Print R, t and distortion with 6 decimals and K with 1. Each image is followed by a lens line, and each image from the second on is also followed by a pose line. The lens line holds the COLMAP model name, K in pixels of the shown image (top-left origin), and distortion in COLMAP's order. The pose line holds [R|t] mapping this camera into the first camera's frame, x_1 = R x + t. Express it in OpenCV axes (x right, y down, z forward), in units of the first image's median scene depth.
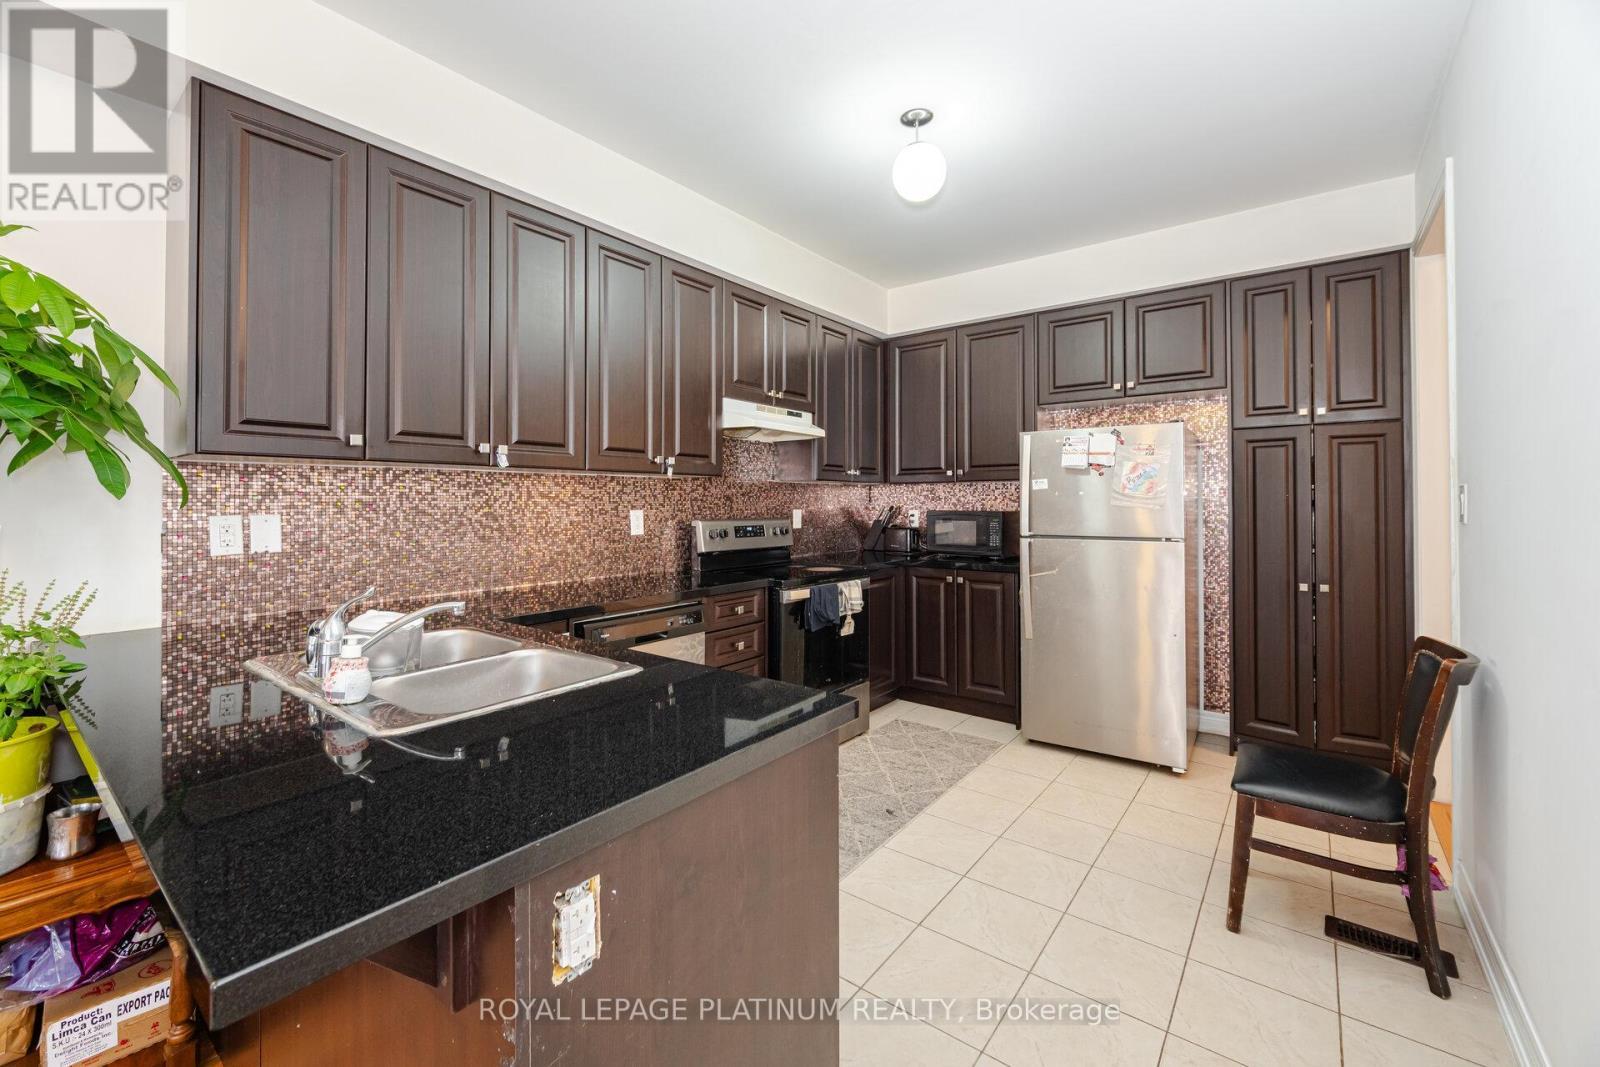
lens RADIAL K [[650.7, 0, 805.2], [0, 650.7, 497.1], [0, 0, 1]] dist [-0.000271, 0.000058]
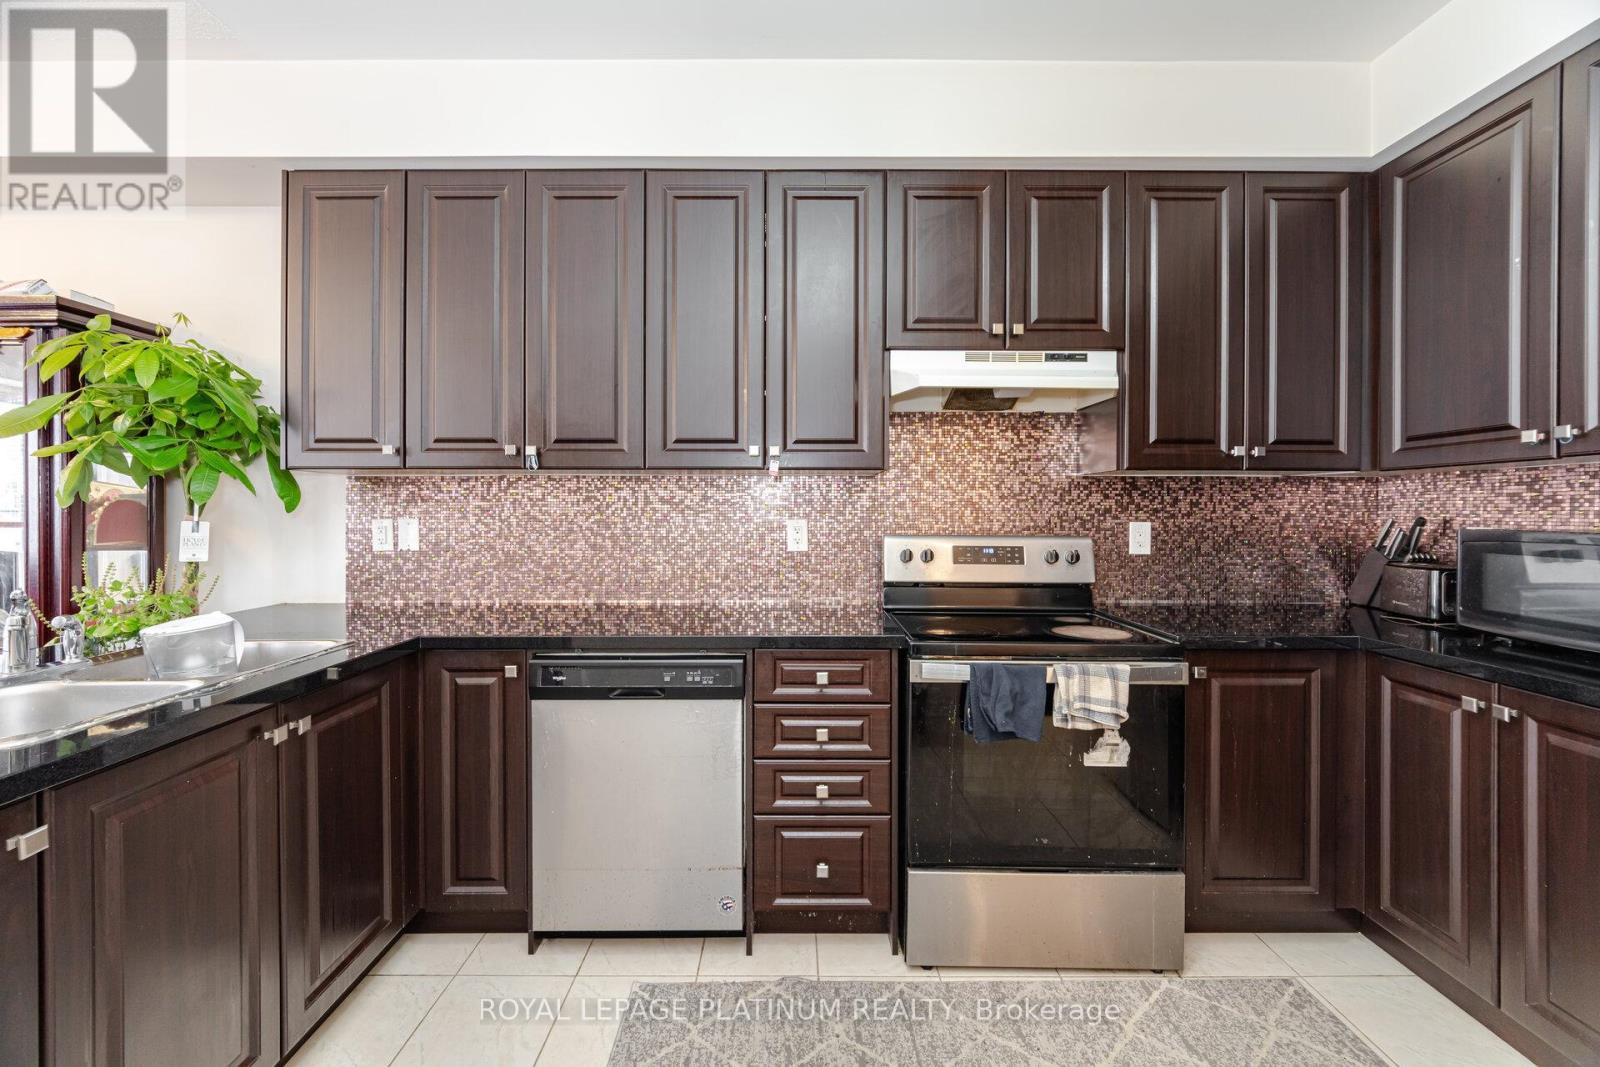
lens RADIAL K [[665.1, 0, 792.8], [0, 665.1, 507.7], [0, 0, 1]] dist [0.000596, -0.000115]
pose [[0.607906, 0.004227, -0.793998, 0.443630], [0.004798, 0.999948, 0.008997, -0.000415], [0.793994, -0.009279, 0.607854, 0.642705]]
